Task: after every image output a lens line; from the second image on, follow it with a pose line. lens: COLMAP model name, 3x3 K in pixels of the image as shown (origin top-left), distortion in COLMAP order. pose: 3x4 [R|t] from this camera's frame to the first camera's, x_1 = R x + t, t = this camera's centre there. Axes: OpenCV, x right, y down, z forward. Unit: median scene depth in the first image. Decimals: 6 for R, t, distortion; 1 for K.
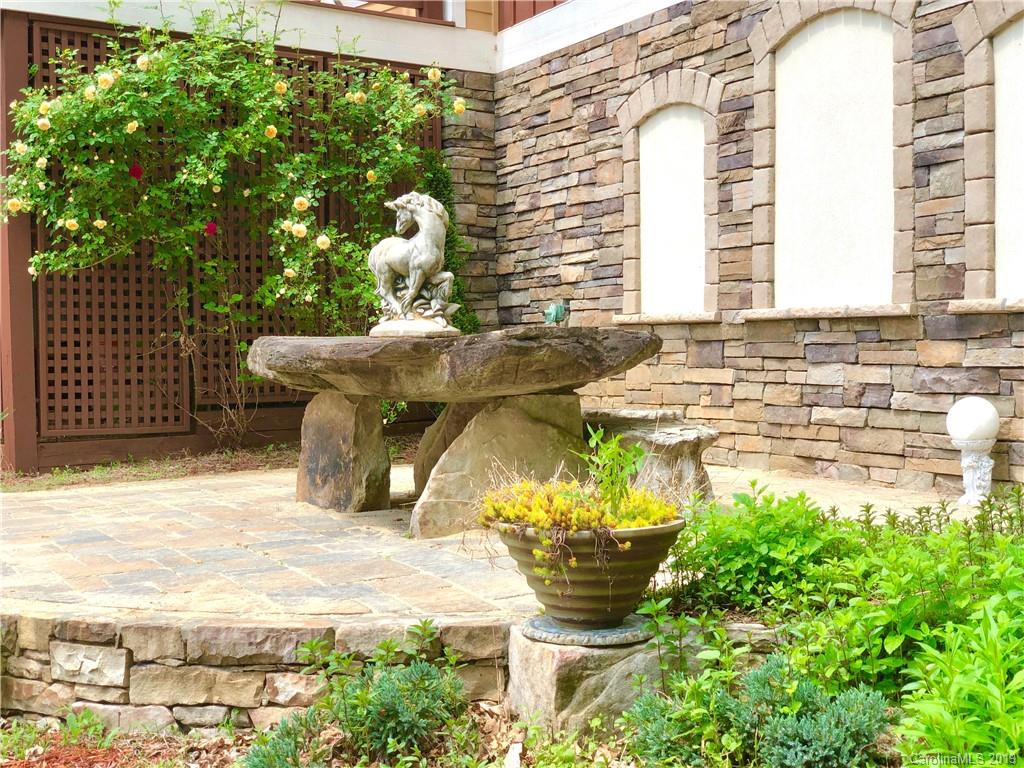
lens RADIAL K [[1536.9, 0, 519.3], [0, 1536.9, 374.8], [0, 0, 1]] dist [0.046269, 0.000000]
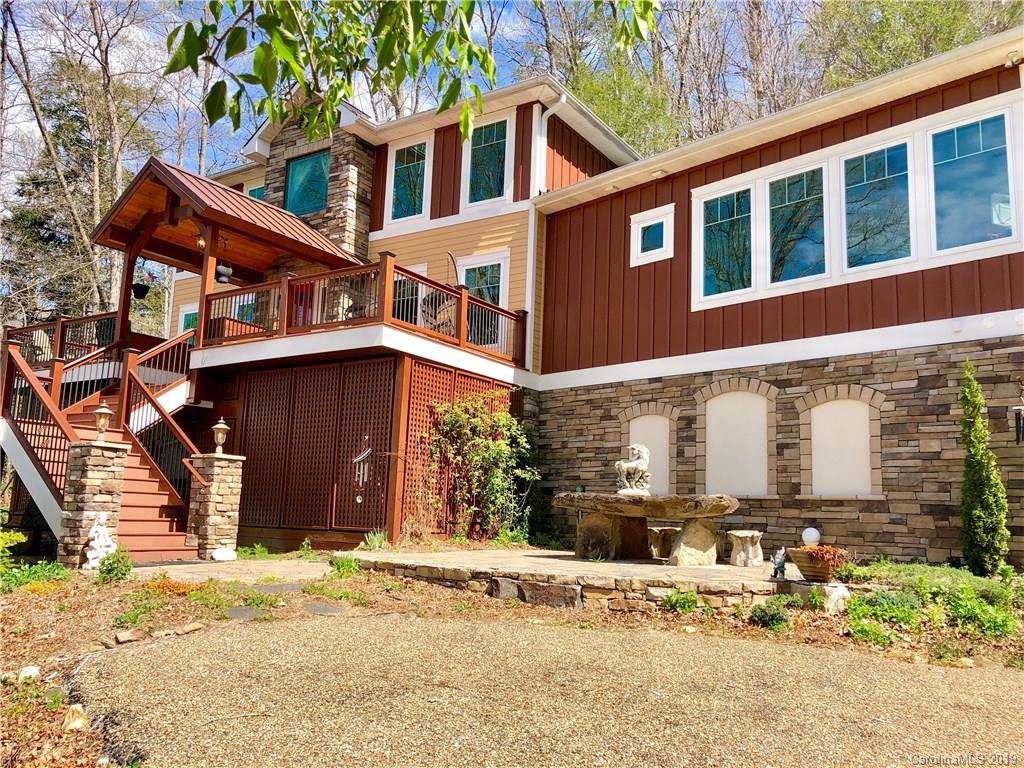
lens RADIAL K [[830.0, 0, 508.8], [0, 830.0, 389.7], [0, 0, 1]] dist [0.029138, -0.027824]
pose [[0.952866, 0.095537, 0.287956, -0.627655], [-0.044992, 0.983128, -0.177300, 0.053462], [-0.300036, 0.155987, 0.941088, -0.318214]]
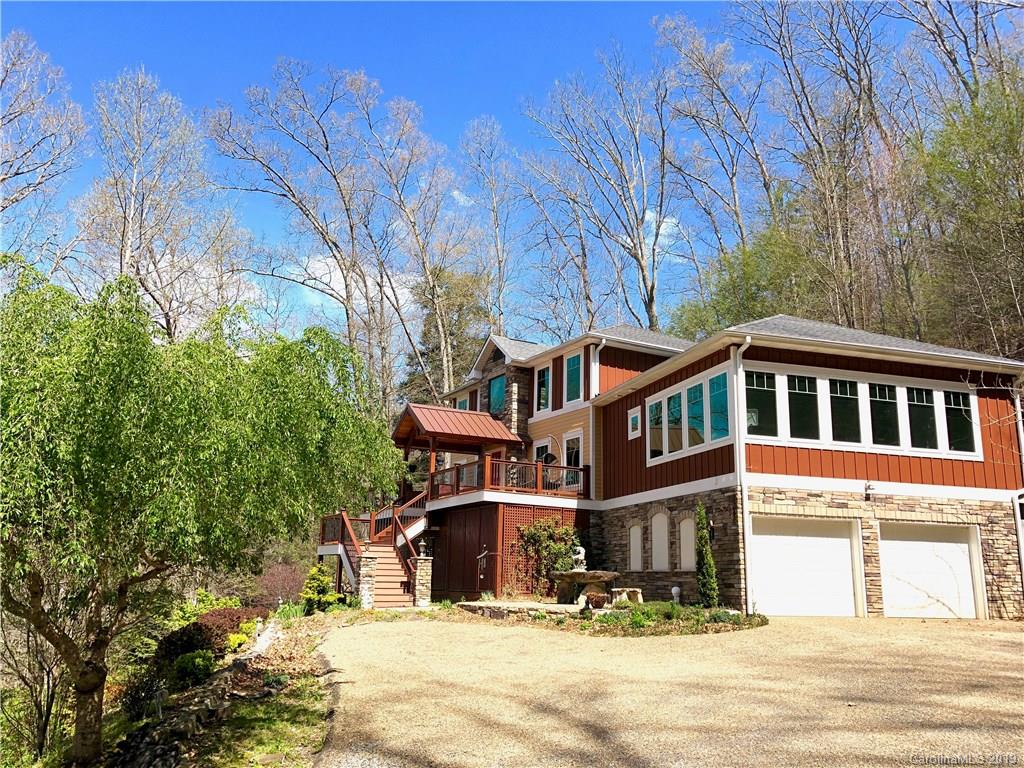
lens RADIAL K [[830.0, 0, 510.9], [0, 830.0, 376.7], [0, 0, 1]] dist [0.029138, -0.027824]
pose [[0.984609, -0.005946, -0.174671, 0.196999], [-0.039930, 0.965335, -0.257943, 0.069685], [0.170149, 0.260948, 0.950240, -1.873382]]
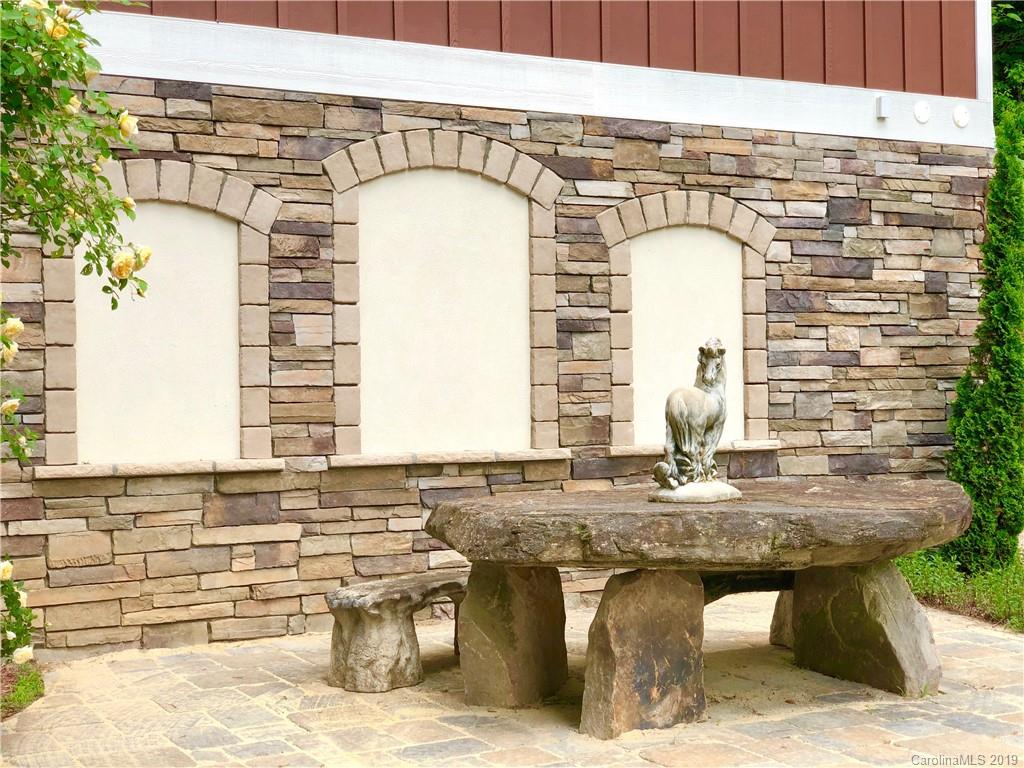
lens RADIAL K [[1536.9, 0, 508.1], [0, 1536.9, 378.7], [0, 0, 1]] dist [0.046269, 0.000000]
pose [[-0.032517, 0.022190, 0.999225, -0.809994], [0.036486, 0.999114, -0.021000, -0.068637], [-0.998805, 0.035774, -0.033298, 0.973422]]
